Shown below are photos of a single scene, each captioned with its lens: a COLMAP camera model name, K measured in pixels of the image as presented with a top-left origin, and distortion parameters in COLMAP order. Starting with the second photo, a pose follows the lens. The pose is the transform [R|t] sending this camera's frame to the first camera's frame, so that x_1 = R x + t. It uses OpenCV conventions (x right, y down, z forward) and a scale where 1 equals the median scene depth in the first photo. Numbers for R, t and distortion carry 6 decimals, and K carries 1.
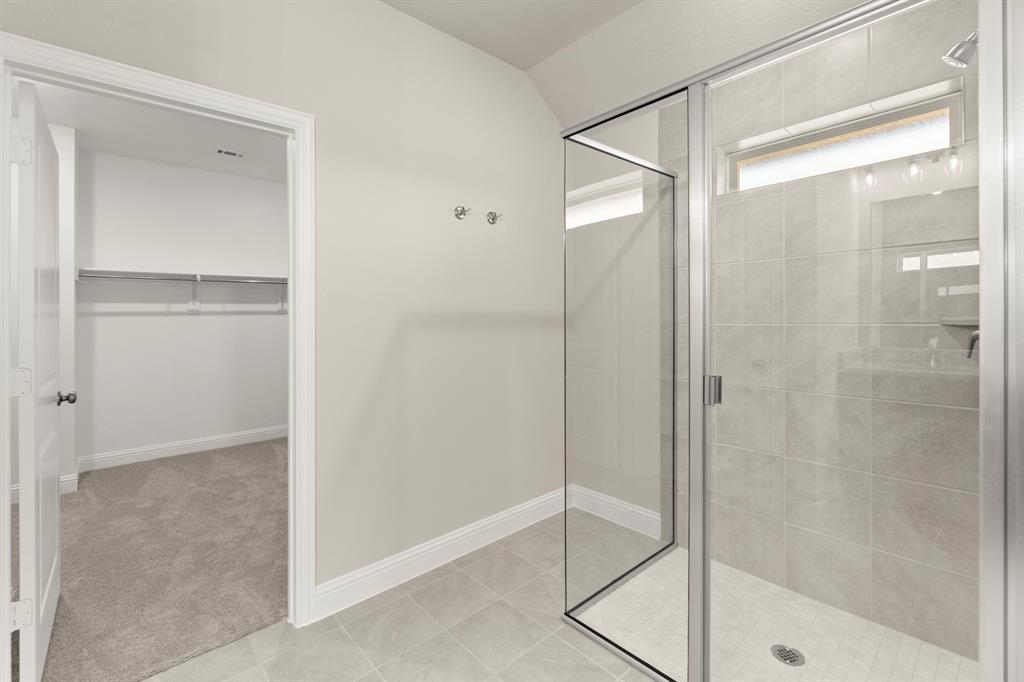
lens RADIAL K [[440.0, 0, 490.4], [0, 440.0, 310.2], [0, 0, 1]] dist [-0.001483, 0.000029]
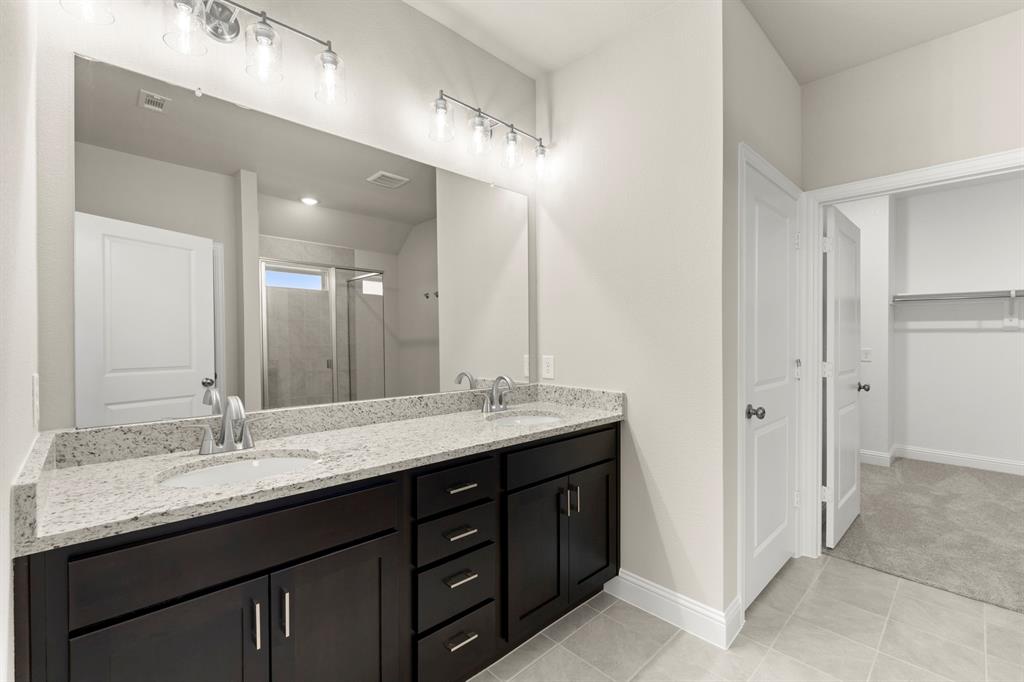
lens RADIAL K [[447.4, 0, 507.0], [0, 447.4, 333.4], [0, 0, 1]] dist [0.003213, -0.000390]
pose [[0.044831, 0.008706, -0.998957, 0.306572], [0.009872, 0.999909, 0.009158, -0.006814], [0.998946, -0.010273, 0.044741, -0.173169]]
